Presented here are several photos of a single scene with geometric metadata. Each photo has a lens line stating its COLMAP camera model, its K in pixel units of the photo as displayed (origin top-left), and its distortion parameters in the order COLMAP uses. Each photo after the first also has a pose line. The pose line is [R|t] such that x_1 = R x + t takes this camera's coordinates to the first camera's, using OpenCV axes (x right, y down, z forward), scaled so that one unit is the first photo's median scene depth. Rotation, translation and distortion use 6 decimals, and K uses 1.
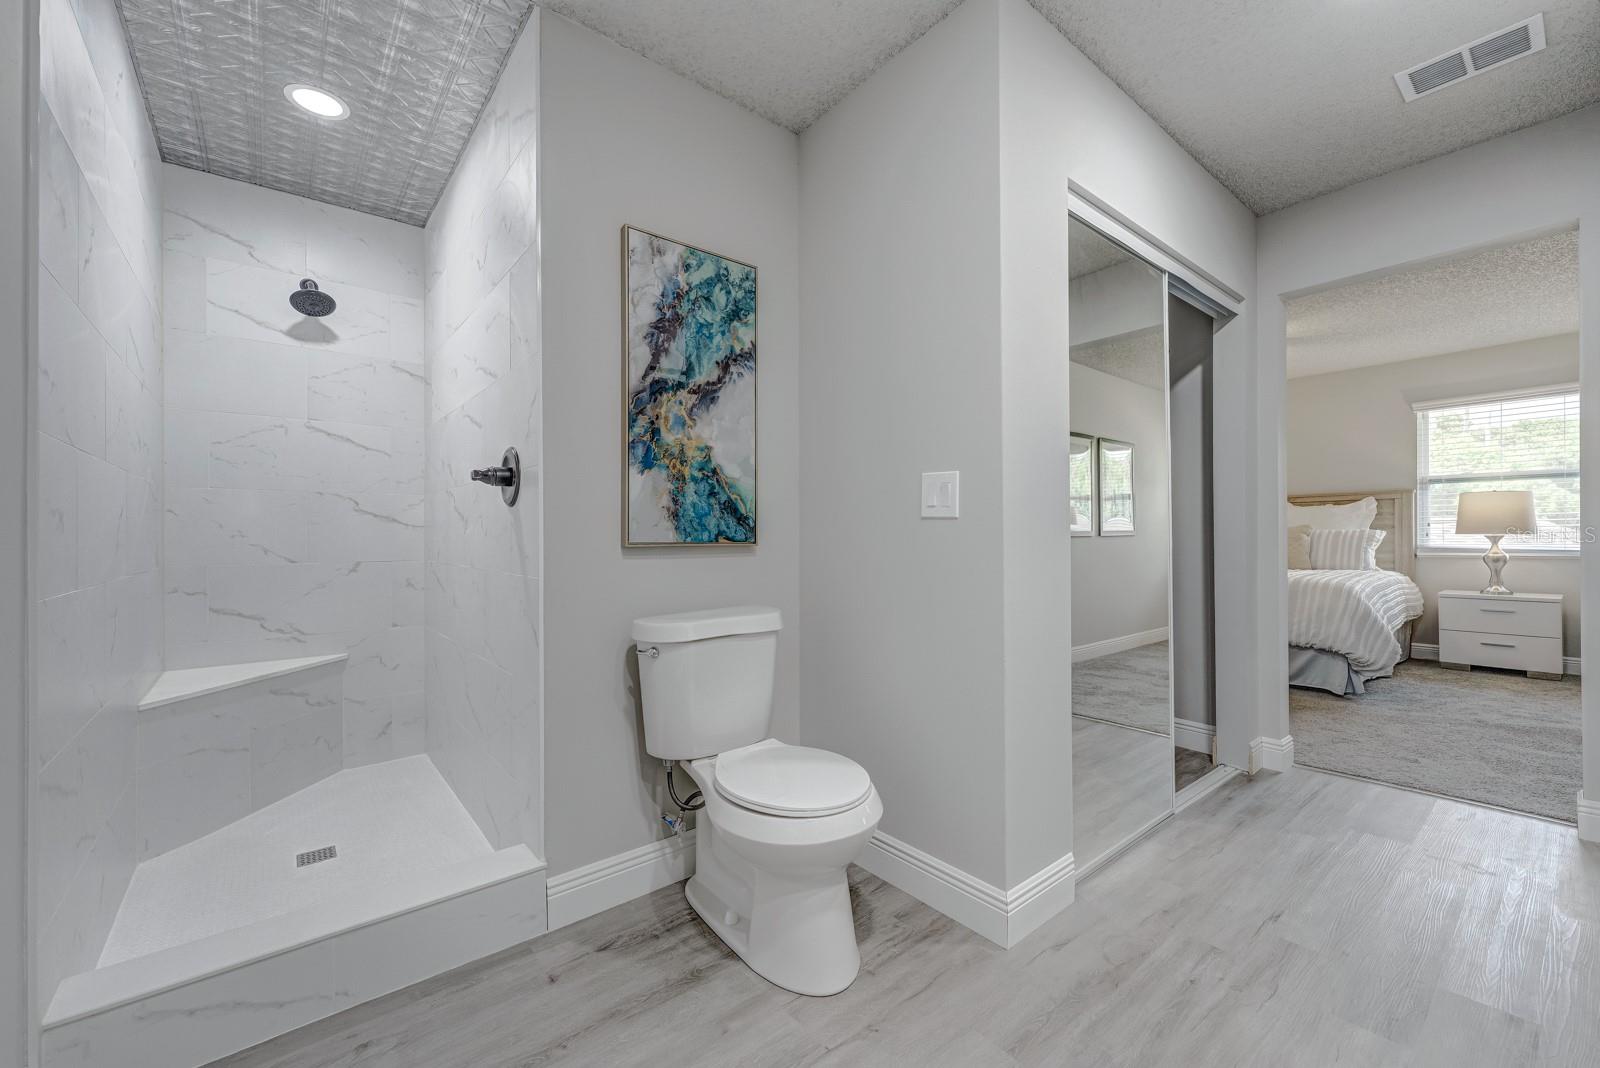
lens RADIAL K [[645.7, 0, 796.0], [0, 645.7, 527.1], [0, 0, 1]] dist [-0.002587, 0.000139]
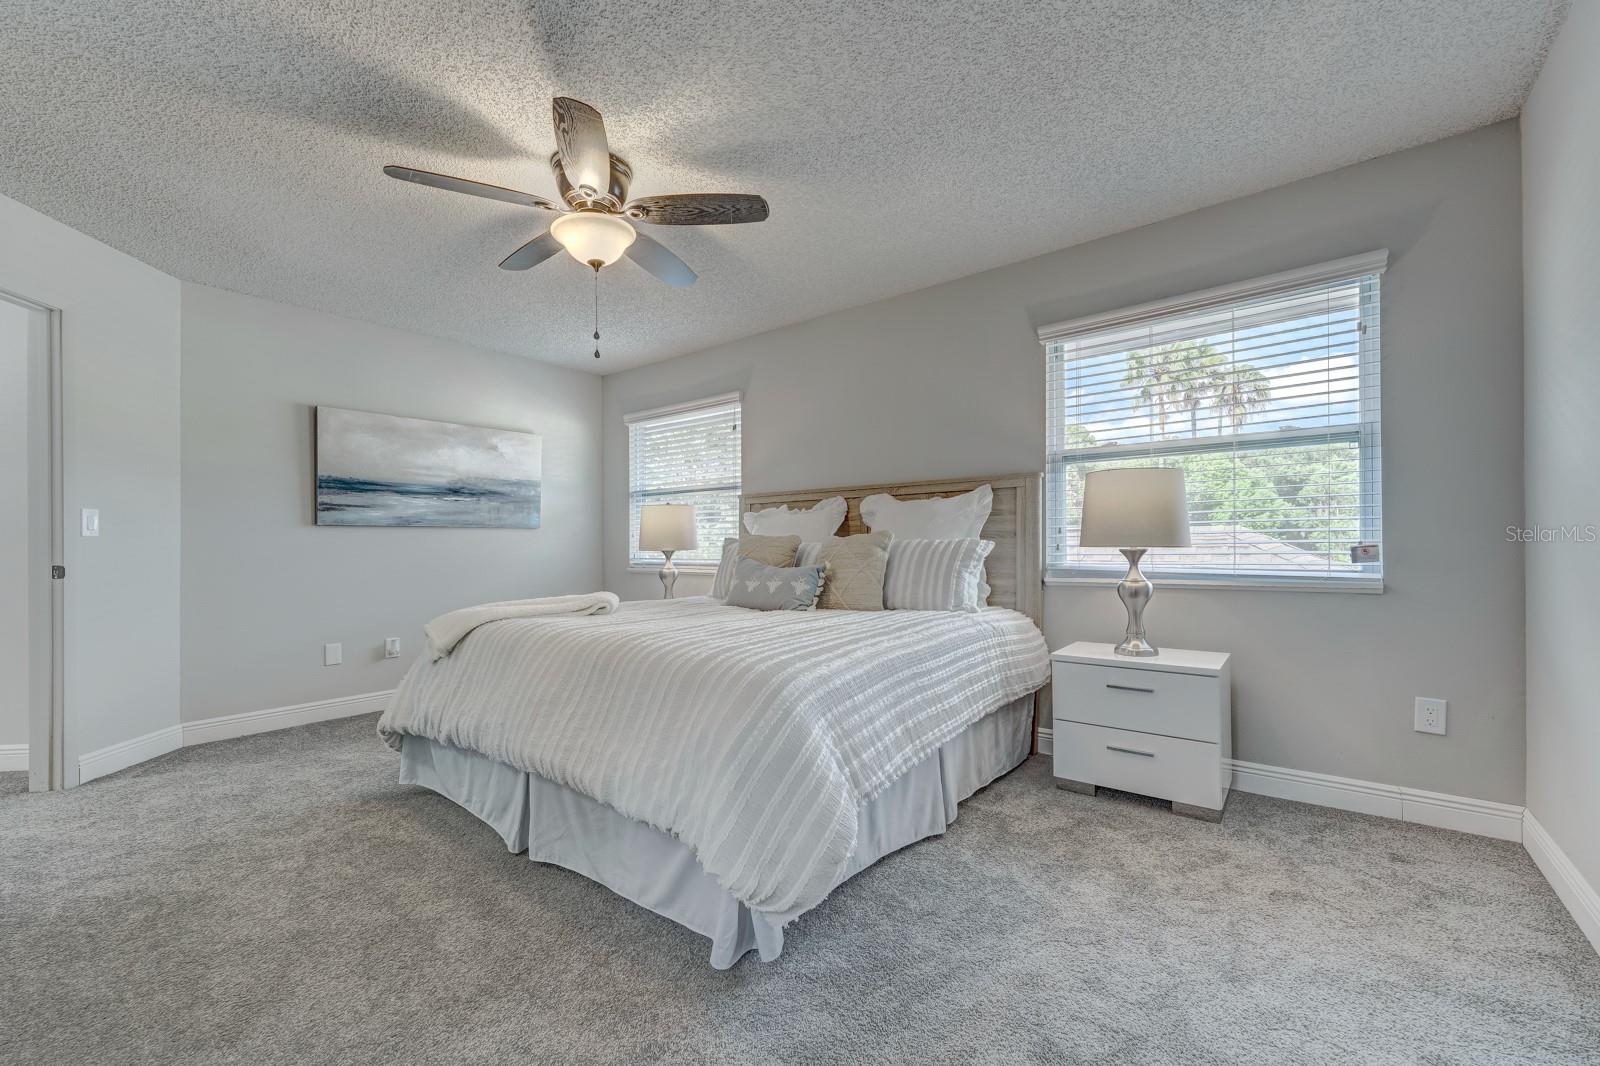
lens RADIAL K [[645.7, 0, 796.5], [0, 645.7, 540.1], [0, 0, 1]] dist [-0.002587, 0.000139]
pose [[0.981221, 0.001499, 0.192879, 0.633619], [-0.001576, 0.999999, 0.000245, 0.005258], [-0.192878, -0.000544, 0.981223, 0.465975]]
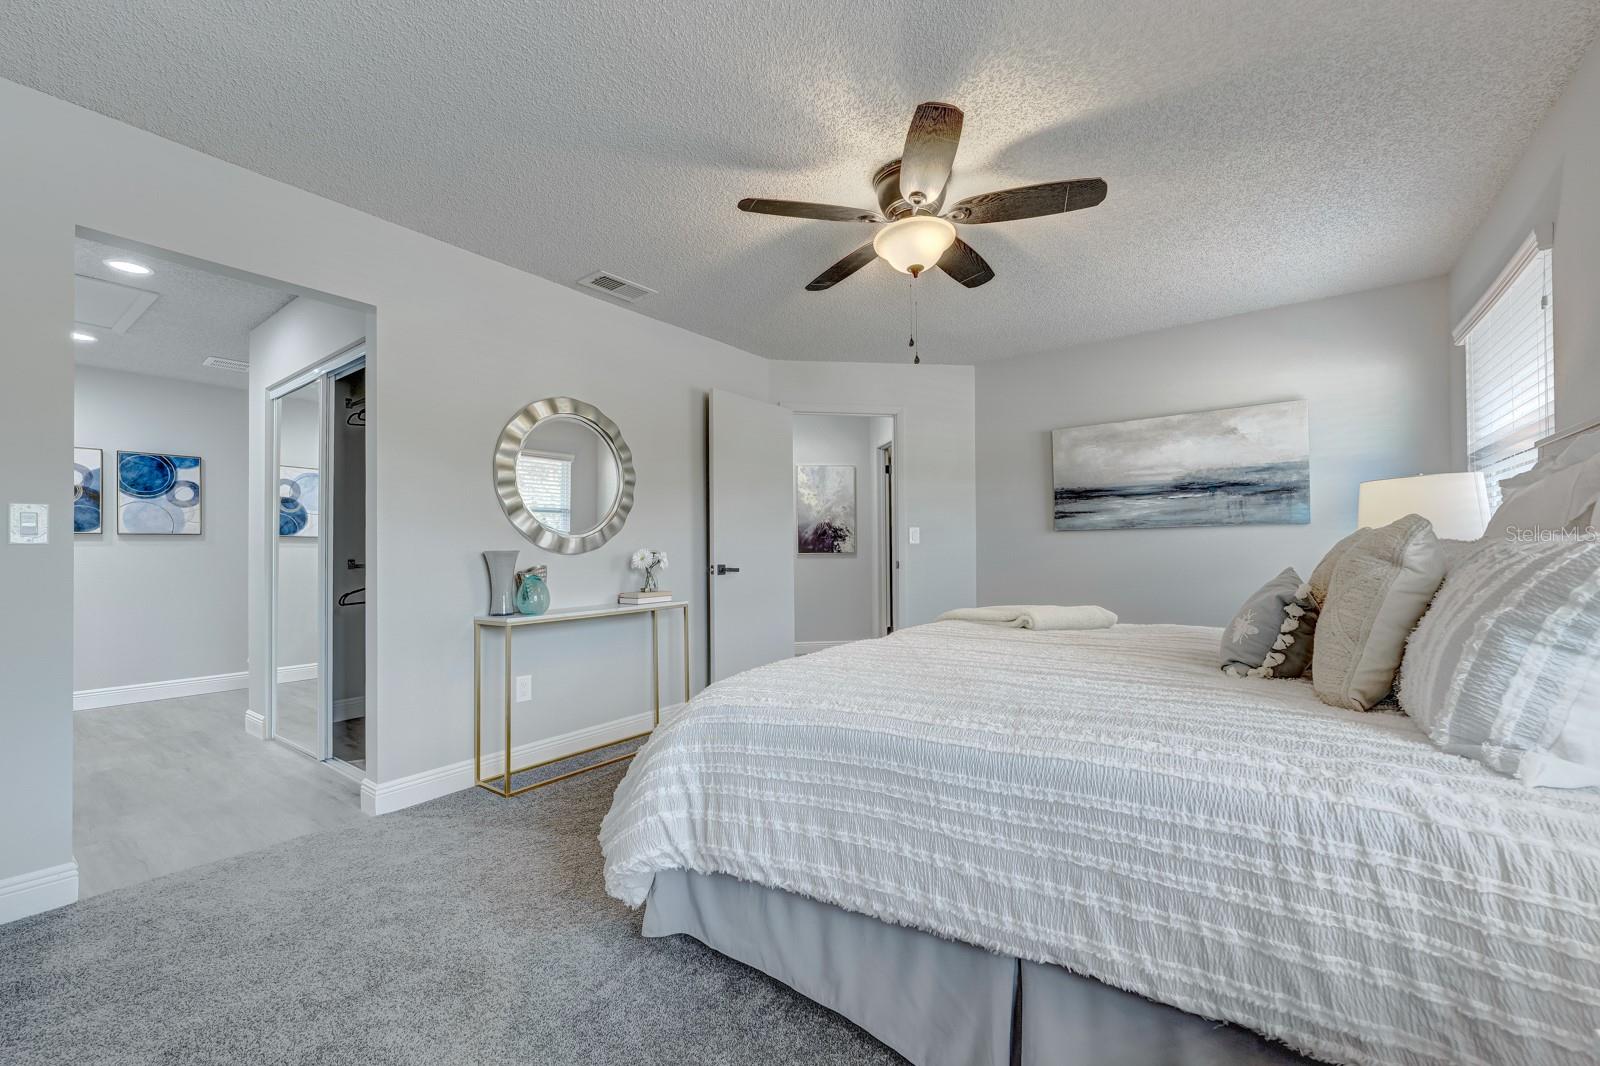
lens RADIAL K [[645.7, 0, 796.3], [0, 645.7, 544.5], [0, 0, 1]] dist [-0.002587, 0.000139]
pose [[0.212787, -0.006383, -0.977078, 1.042796], [0.017570, 0.999842, -0.002705, 0.003785], [0.976941, -0.016592, 0.212866, 0.785625]]
